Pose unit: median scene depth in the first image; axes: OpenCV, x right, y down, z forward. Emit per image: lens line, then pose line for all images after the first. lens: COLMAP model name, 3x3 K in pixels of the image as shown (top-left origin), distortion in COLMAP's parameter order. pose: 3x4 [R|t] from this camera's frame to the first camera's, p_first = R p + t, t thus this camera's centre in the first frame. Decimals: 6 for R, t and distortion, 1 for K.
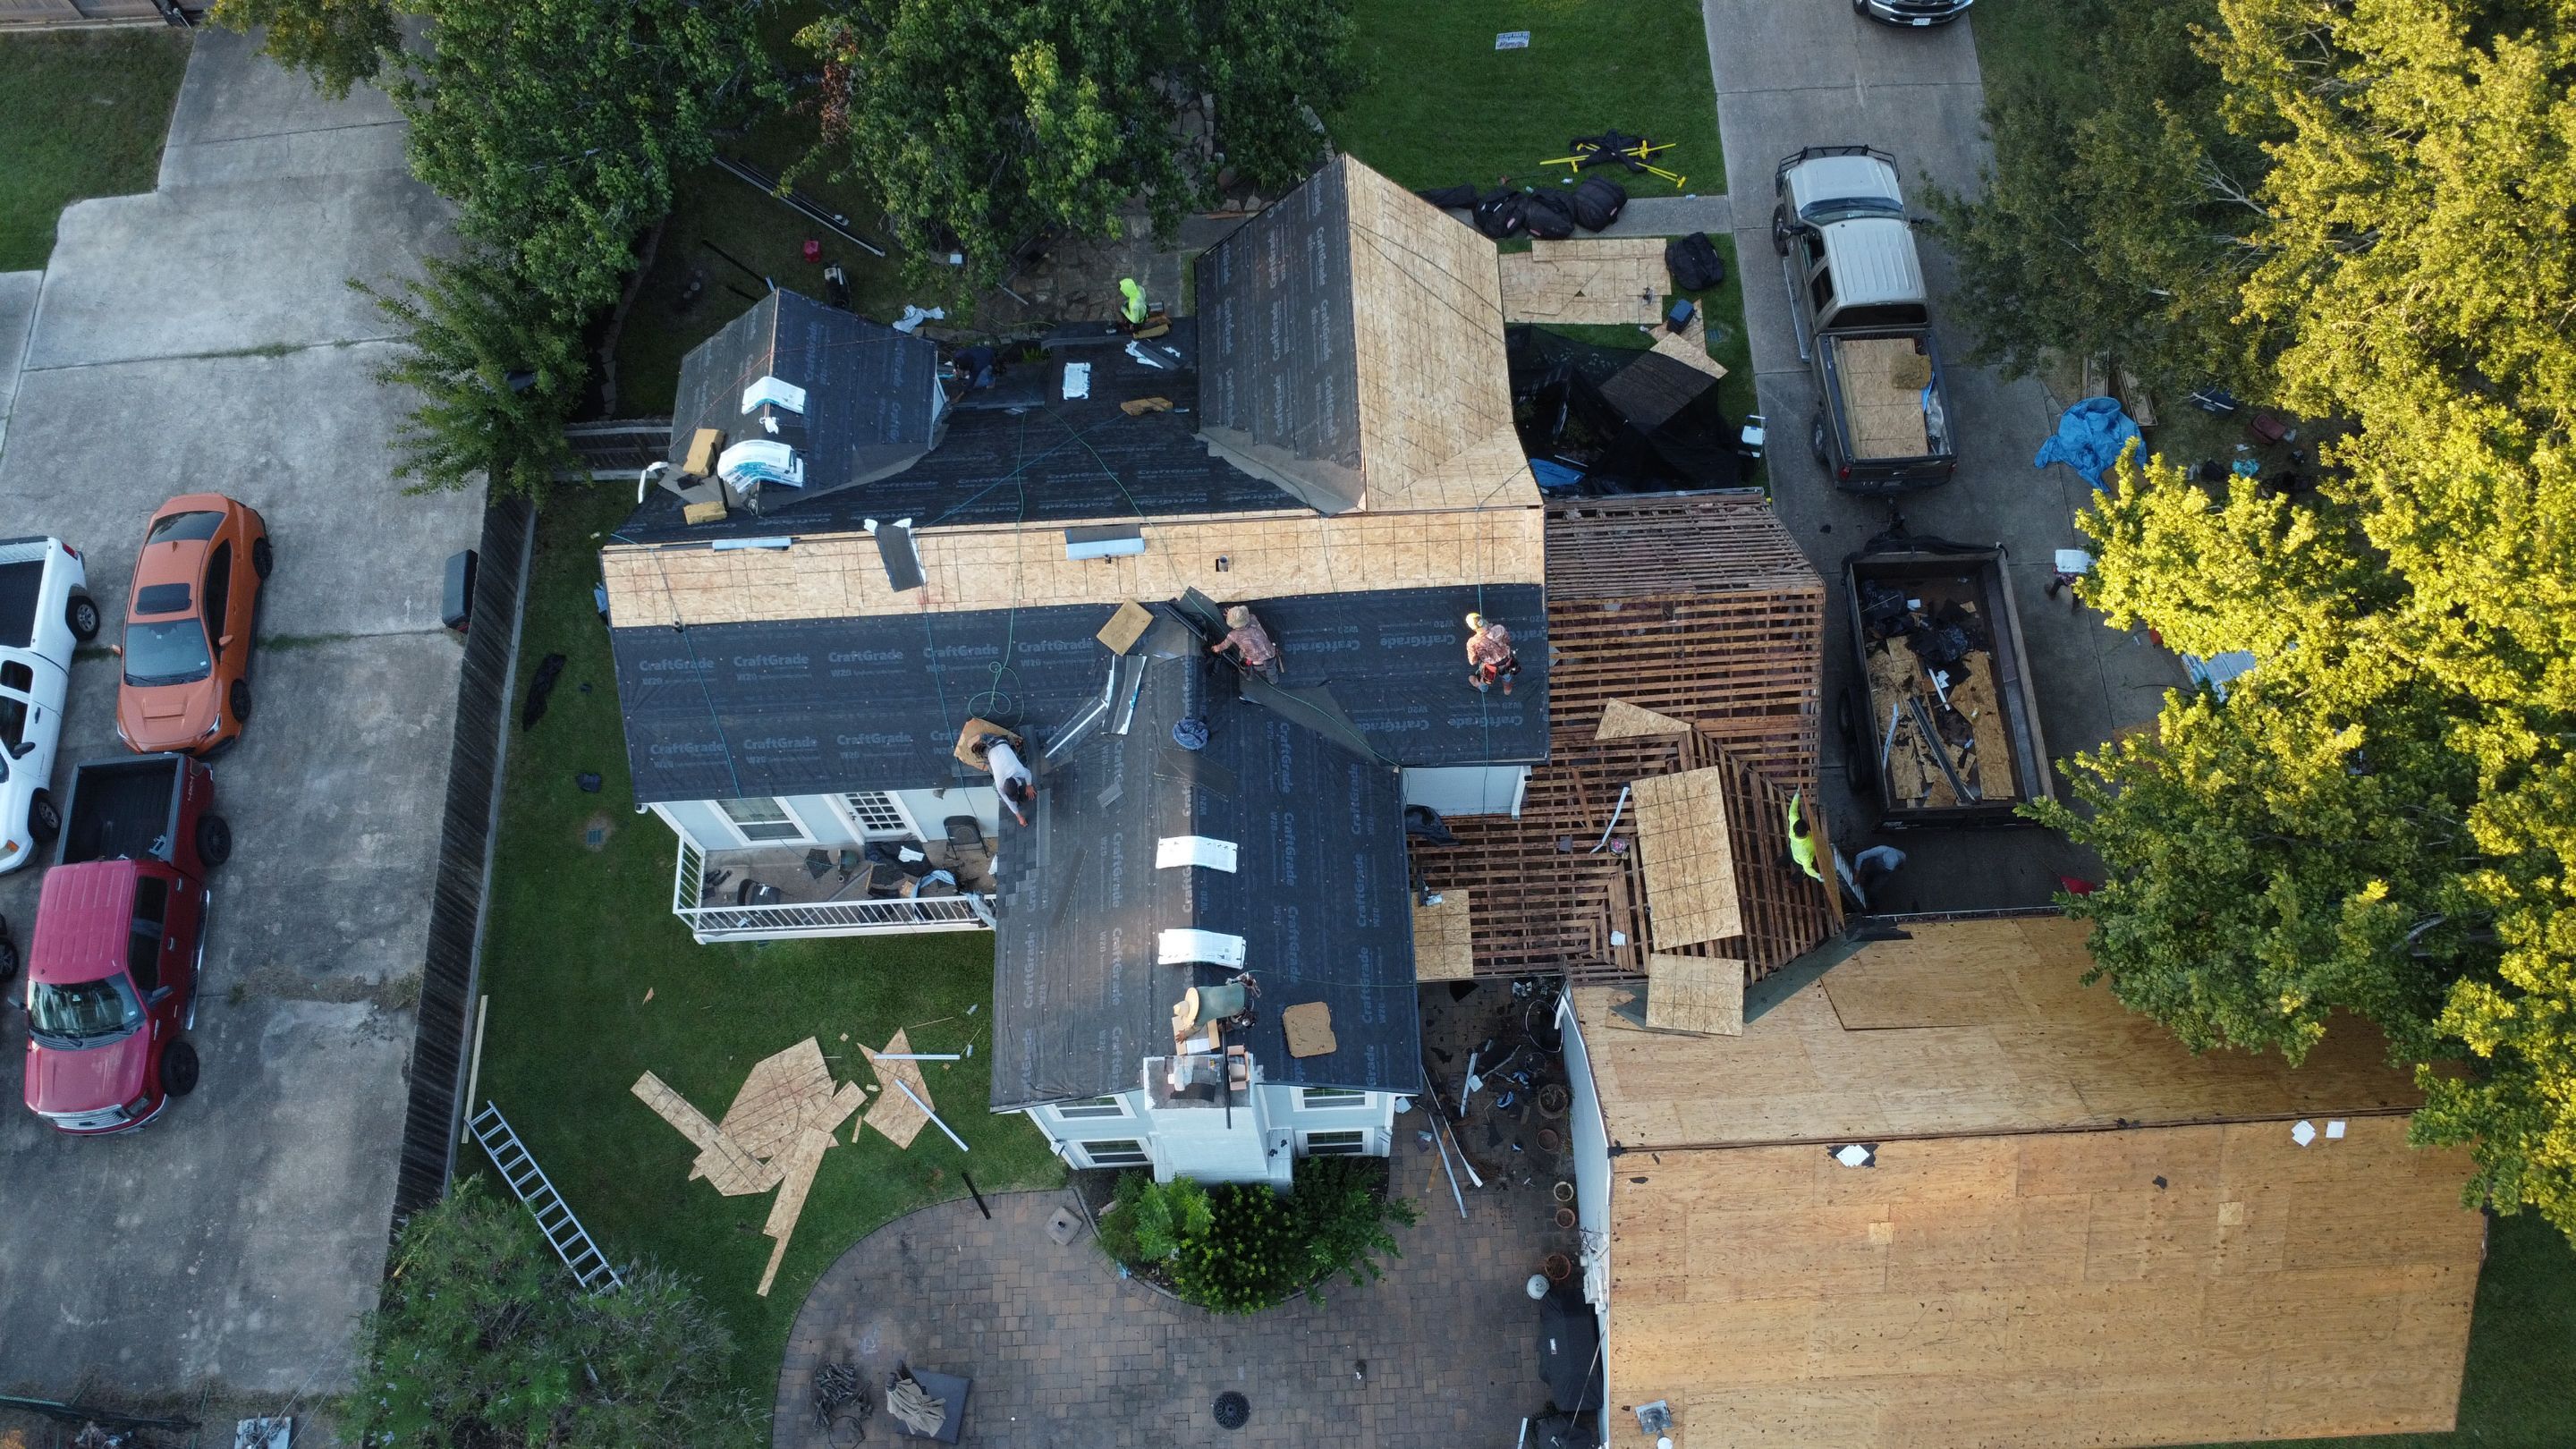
lens RADIAL K [[1868.0, 0, 1285.9], [0, 1868.0, 712.2], [0, 0, 1]] dist [-0.023509, -0.014386]
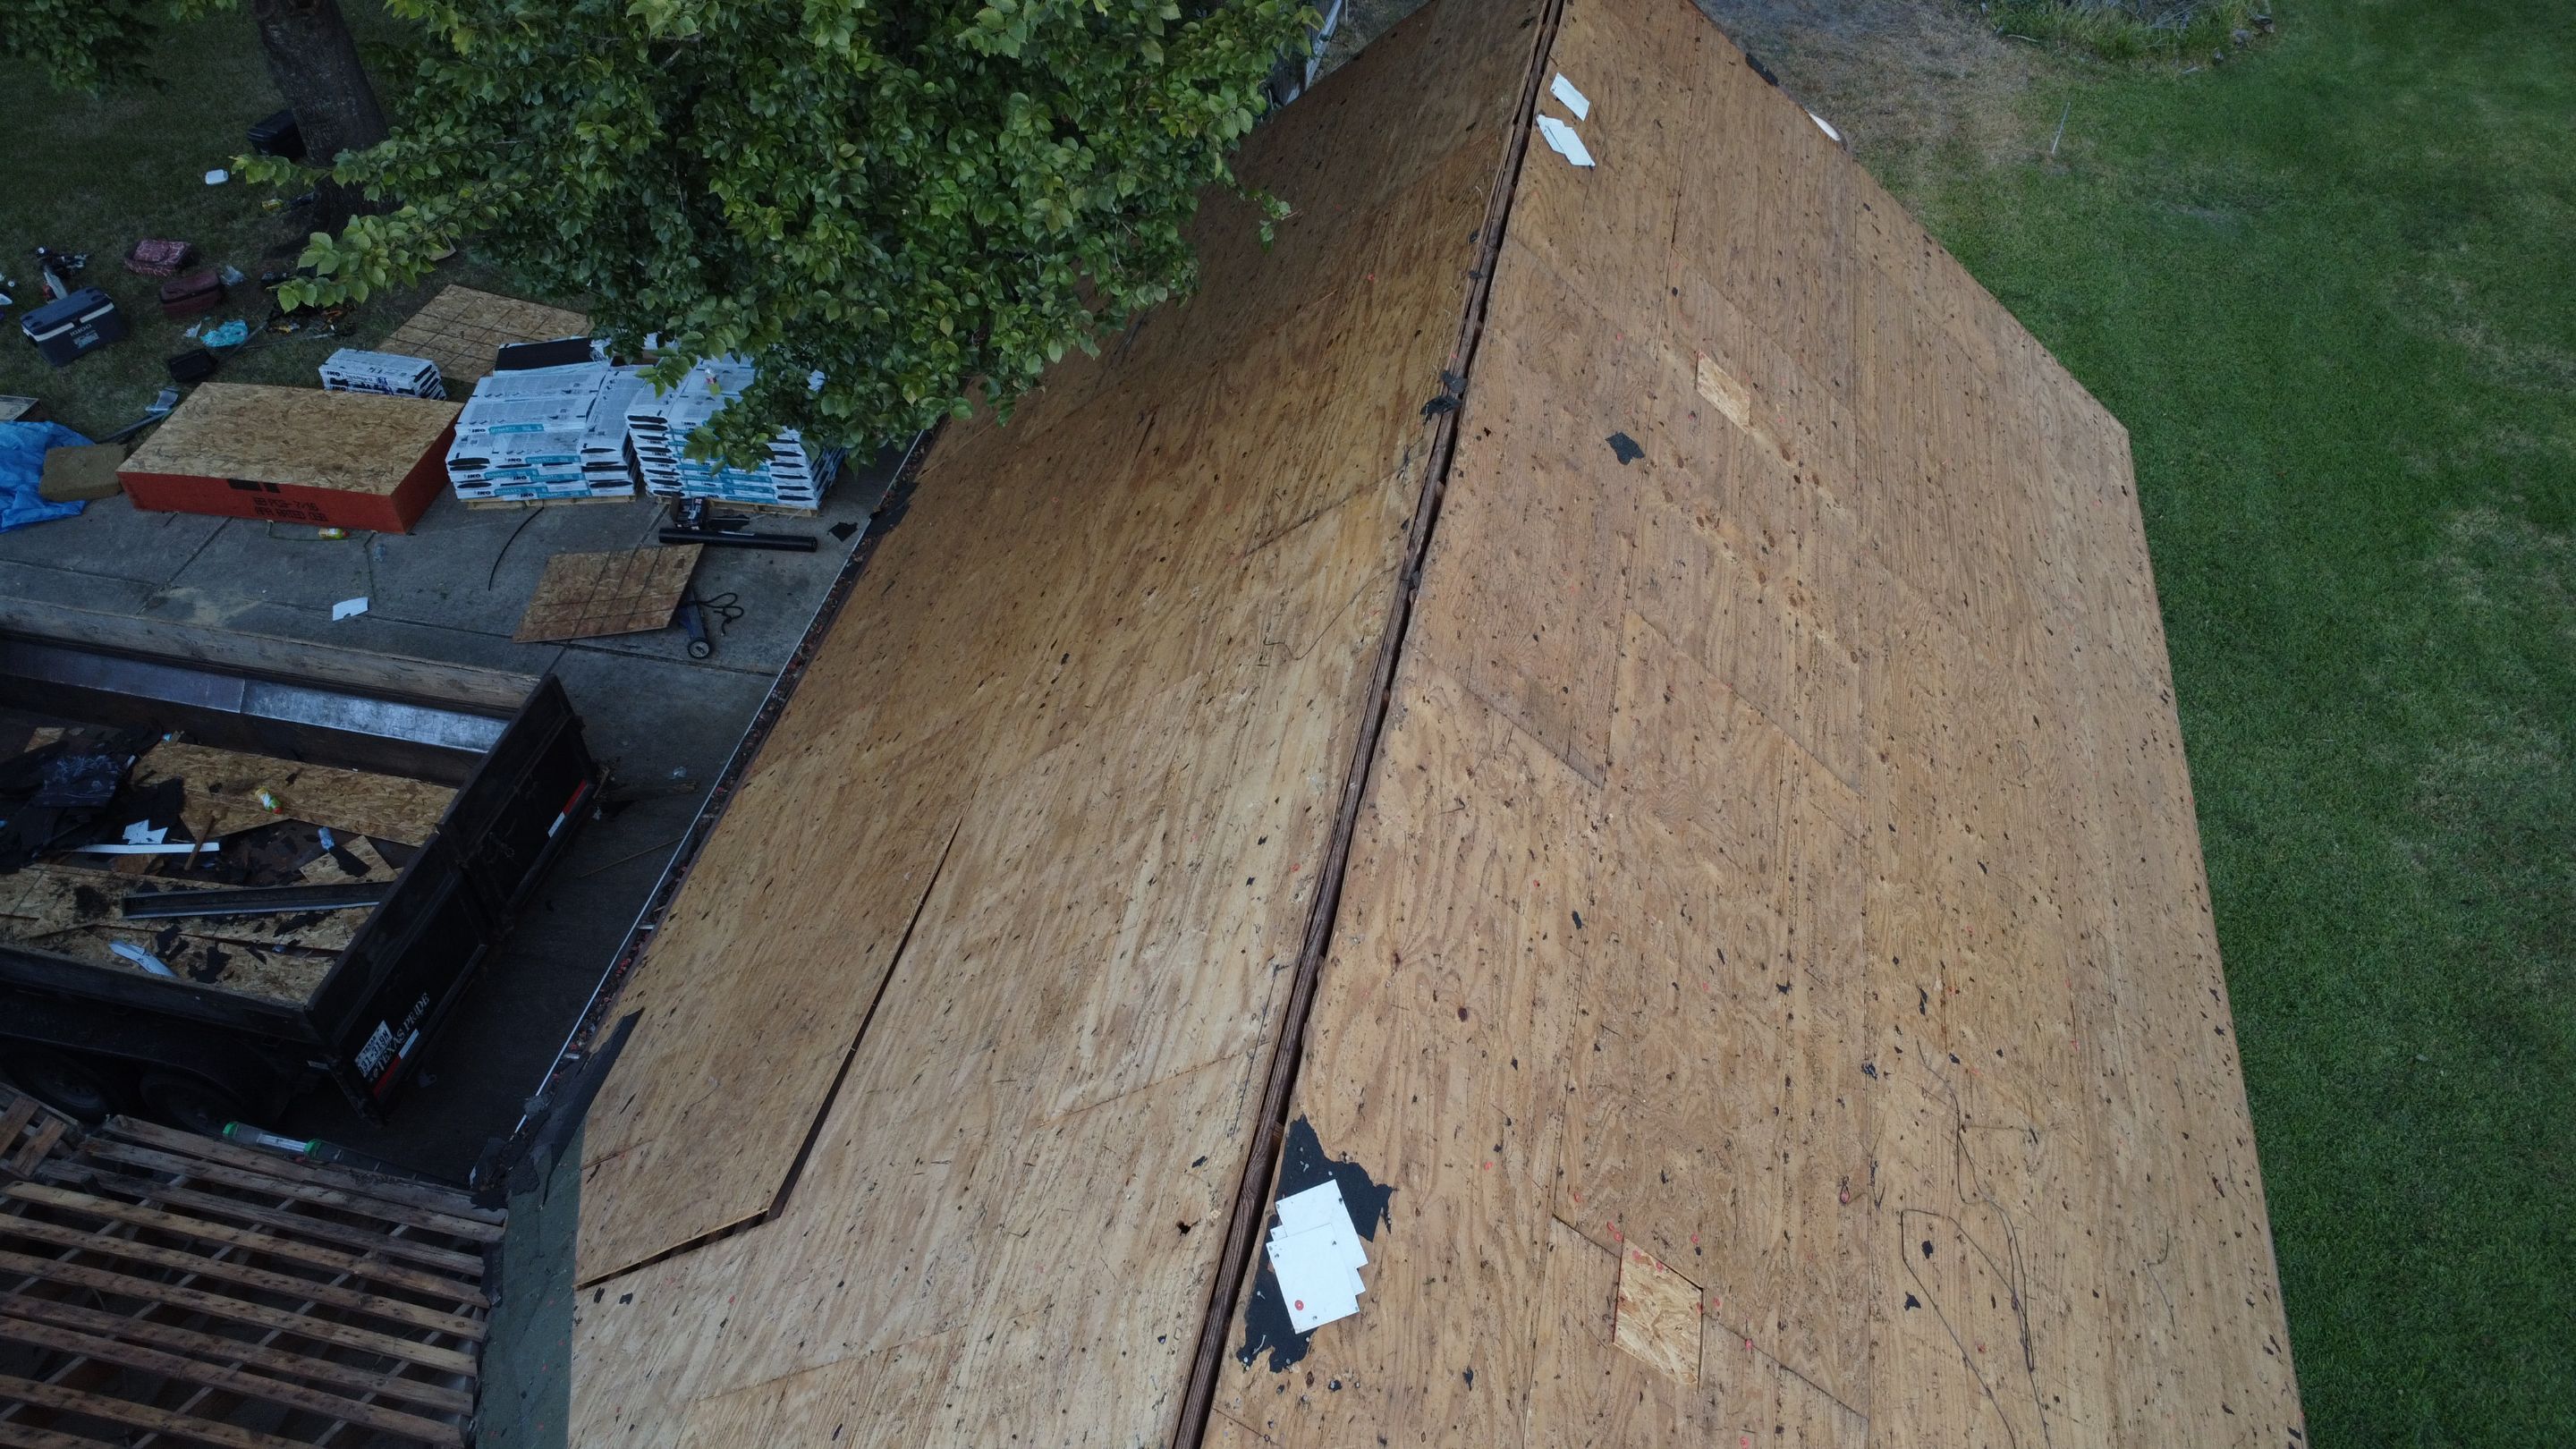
lens RADIAL K [[1868.0, 0, 1289.4], [0, 1868.0, 719.9], [0, 0, 1]] dist [-0.023509, -0.014386]
pose [[0.243729, -0.658515, 0.712007, 0.172537], [0.892473, 0.439628, 0.101095, 0.162585], [-0.379591, 0.610807, 0.694857, 0.706207]]
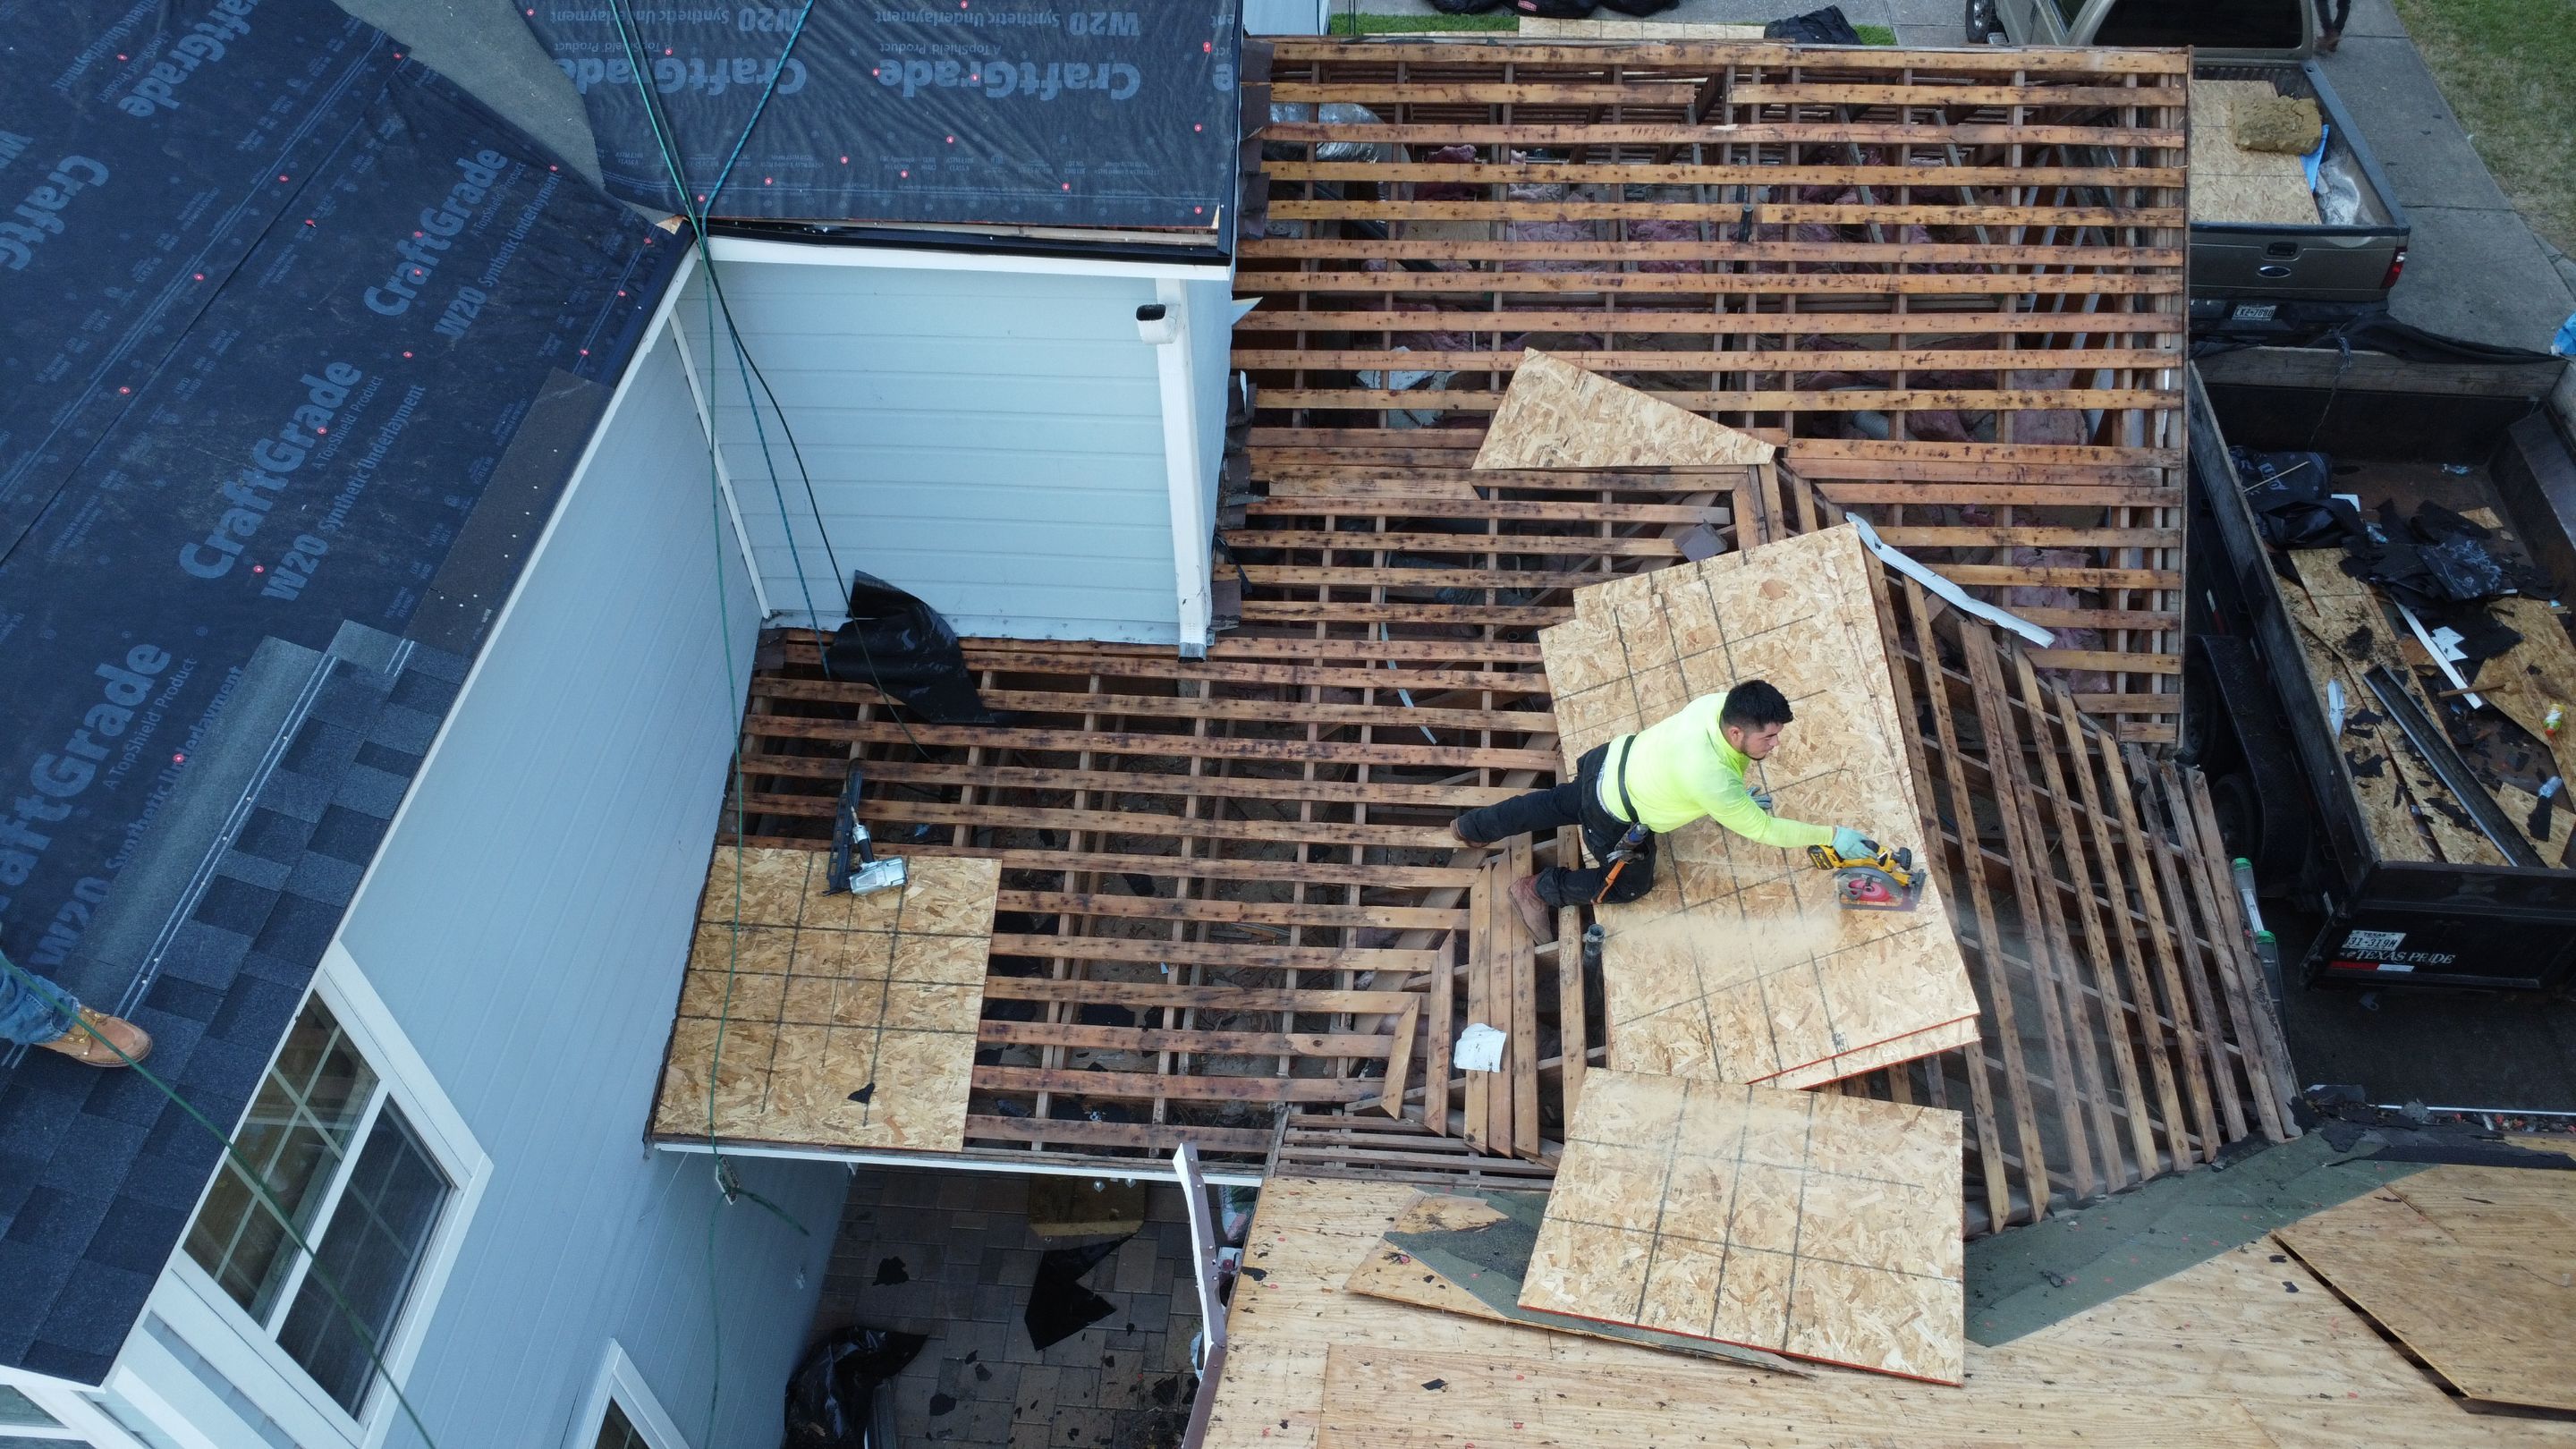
lens RADIAL K [[1868.0, 0, 1287.9], [0, 1868.0, 711.5], [0, 0, 1]] dist [-0.023509, -0.014386]
pose [[0.992847, 0.087157, -0.081595, 0.164320], [-0.109177, 0.939365, -0.325076, 0.163747], [0.048315, 0.331659, 0.942161, 0.709785]]
